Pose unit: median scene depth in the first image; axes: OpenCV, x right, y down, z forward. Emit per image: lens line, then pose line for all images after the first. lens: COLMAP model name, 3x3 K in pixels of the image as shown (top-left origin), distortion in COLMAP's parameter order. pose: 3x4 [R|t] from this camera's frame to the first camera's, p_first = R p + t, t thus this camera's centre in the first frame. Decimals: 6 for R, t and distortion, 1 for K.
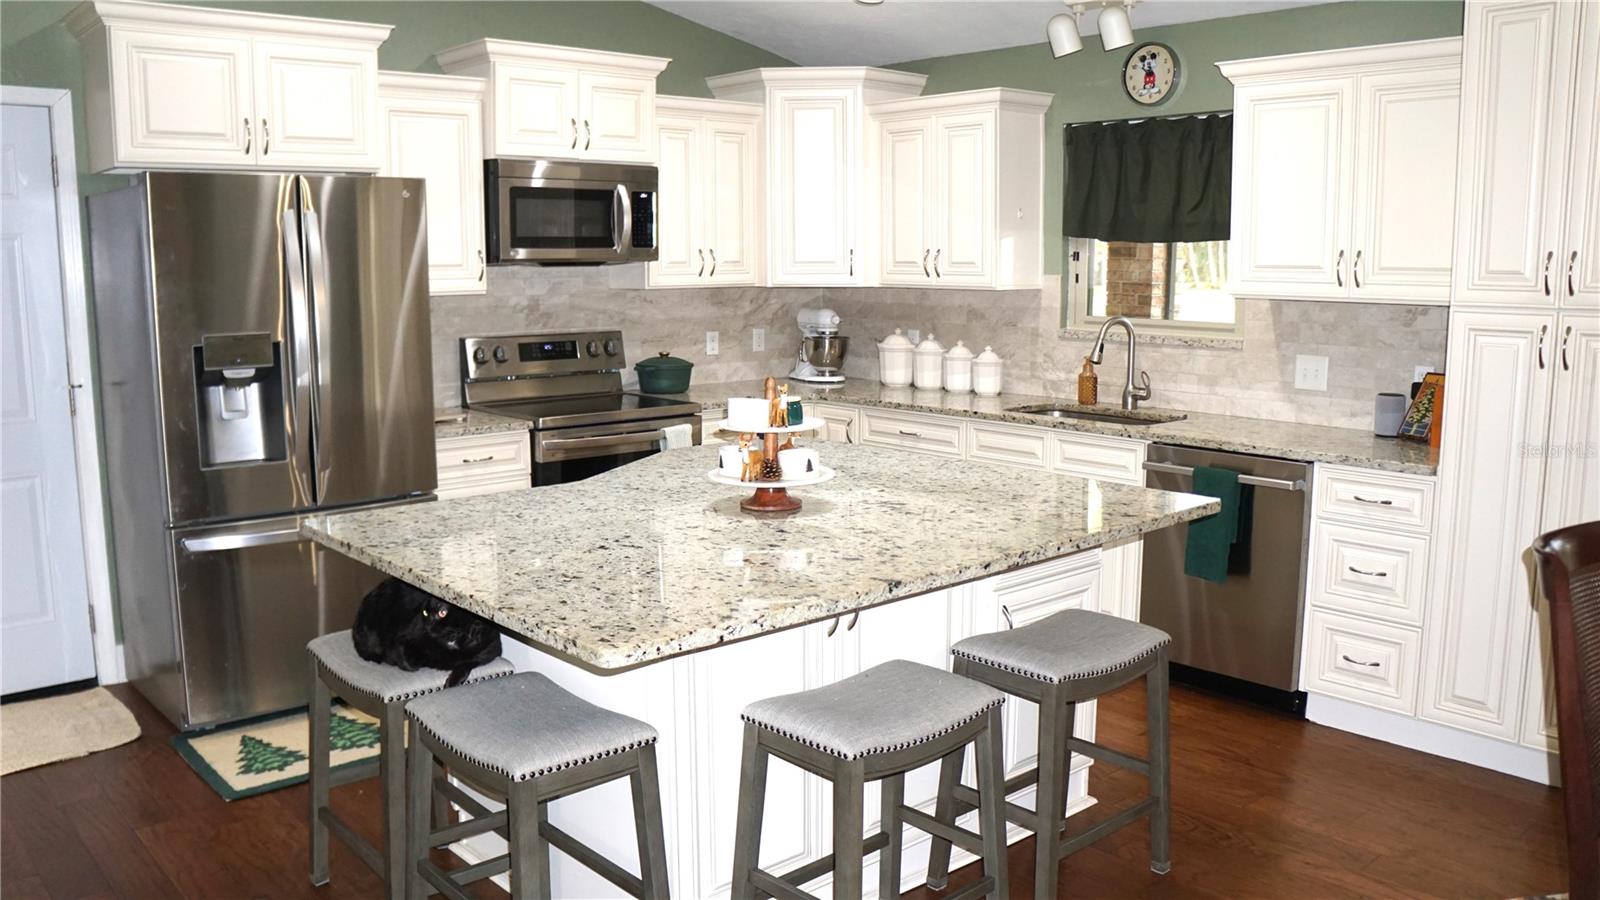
lens RADIAL K [[1271.8, 0, 805.1], [0, 1271.8, 453.0], [0, 0, 1]] dist [-0.117226, 0.009003]
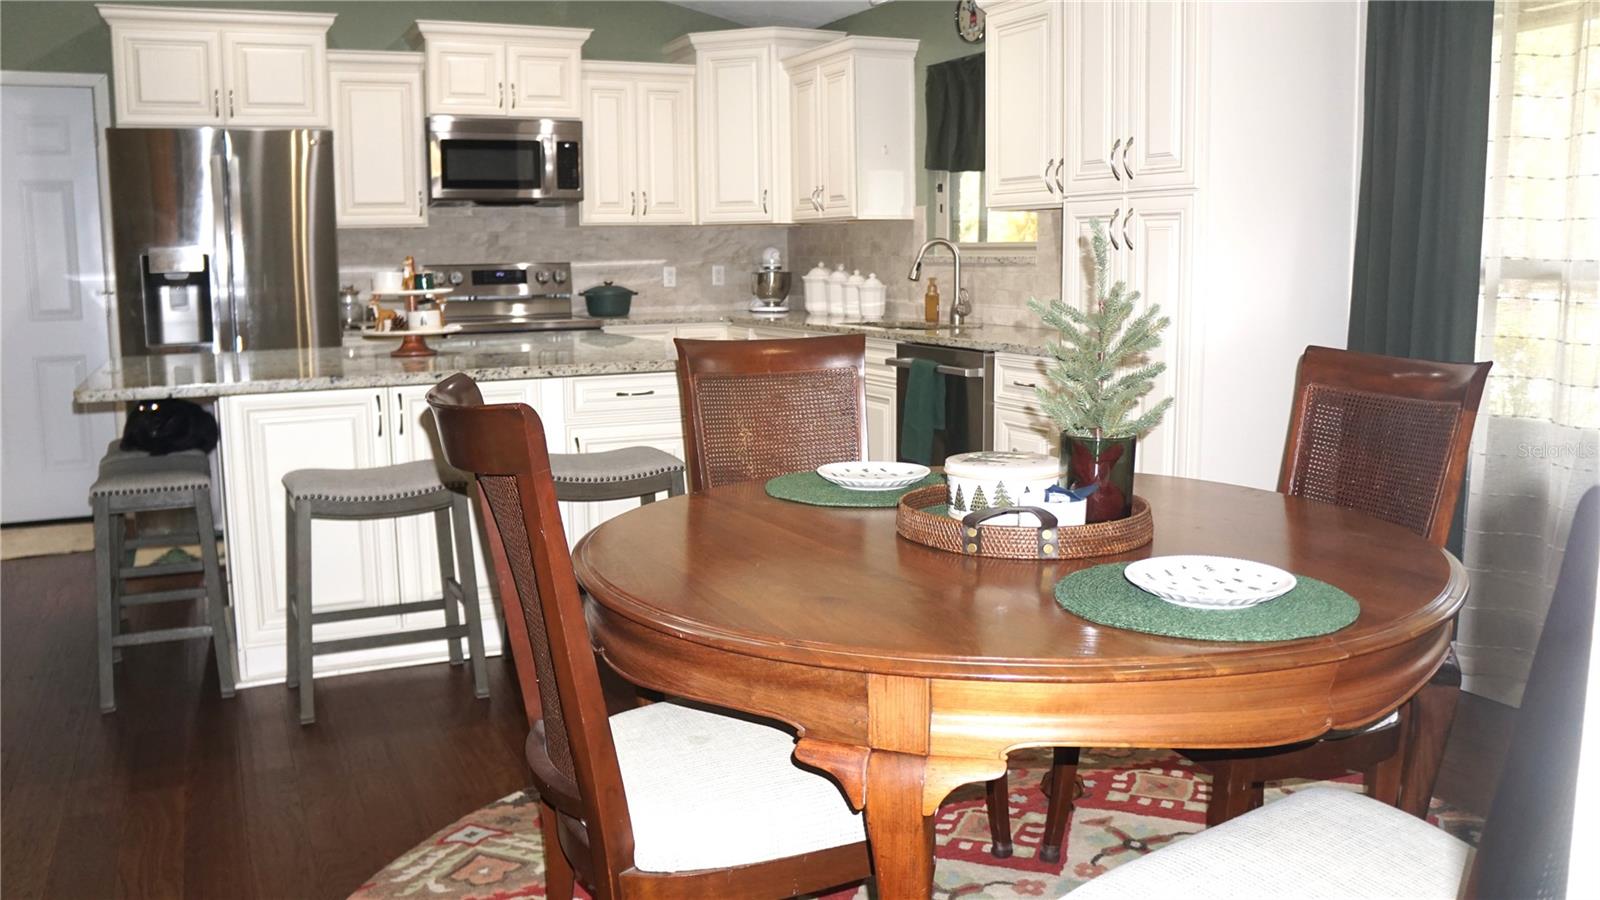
lens RADIAL K [[1271.8, 0, 791.9], [0, 1271.8, 445.8], [0, 0, 1]] dist [-0.117226, 0.009003]
pose [[0.961599, 0.033186, -0.272445, 0.398711], [-0.033691, 0.999428, 0.002823, 0.067320], [0.272383, 0.006464, 0.962167, -0.079553]]
